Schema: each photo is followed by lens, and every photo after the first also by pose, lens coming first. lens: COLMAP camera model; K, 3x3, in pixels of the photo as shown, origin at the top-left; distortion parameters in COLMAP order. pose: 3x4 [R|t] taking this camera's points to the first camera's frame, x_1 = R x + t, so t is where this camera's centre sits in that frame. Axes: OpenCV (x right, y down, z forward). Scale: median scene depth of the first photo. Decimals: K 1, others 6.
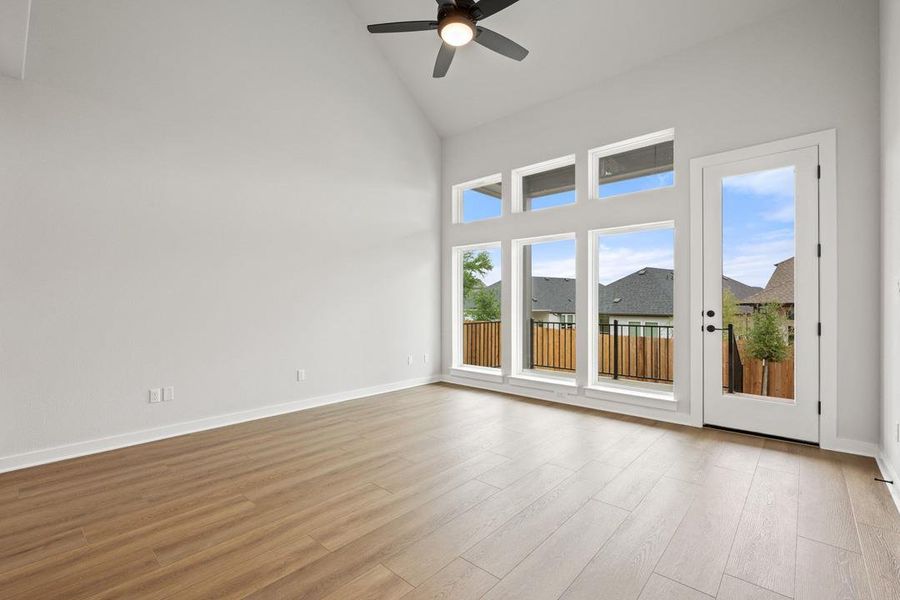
lens RADIAL K [[397.3, 0, 452.6], [0, 397.3, 301.6], [0, 0, 1]] dist [0.000533, -0.001890]
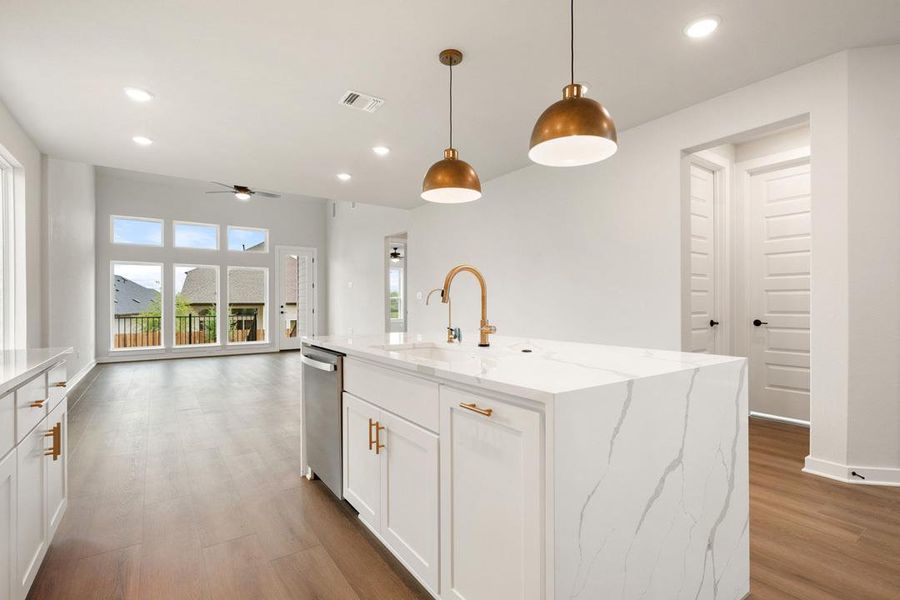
lens RADIAL K [[422.5, 0, 446.4], [0, 422.5, 301.0], [0, 0, 1]] dist [-0.000399, -0.001316]
pose [[0.225544, 0.004779, 0.974221, -1.640027], [-0.002012, 0.999988, -0.004439, 0.003112], [-0.974231, -0.000959, 0.225551, -0.606005]]
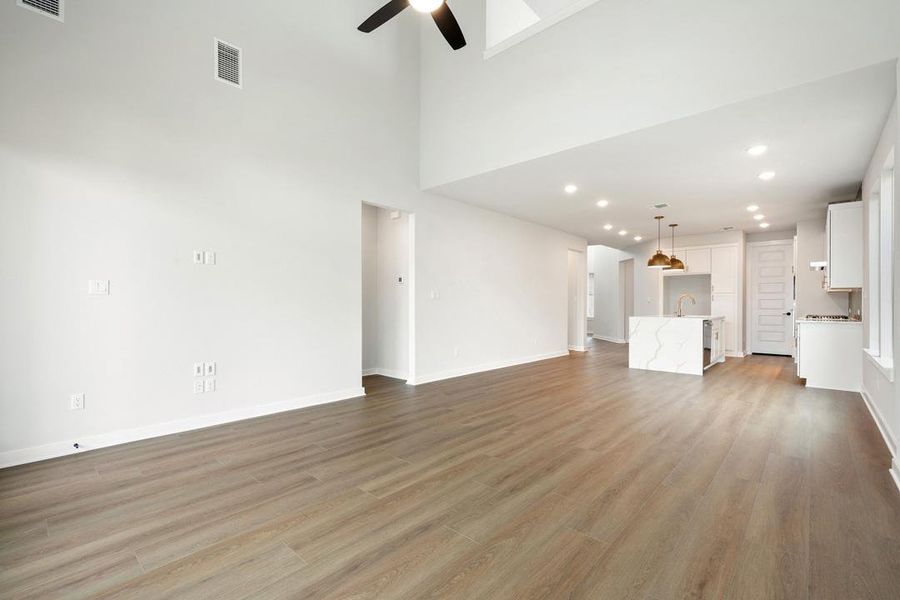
lens RADIAL K [[397.3, 0, 448.9], [0, 397.3, 305.5], [0, 0, 1]] dist [0.000533, -0.001890]
pose [[-0.999889, -0.001440, 0.014859, -0.037447], [-0.001497, 0.999991, -0.003866, 0.015675], [-0.014854, -0.003888, -0.999882, 1.340146]]
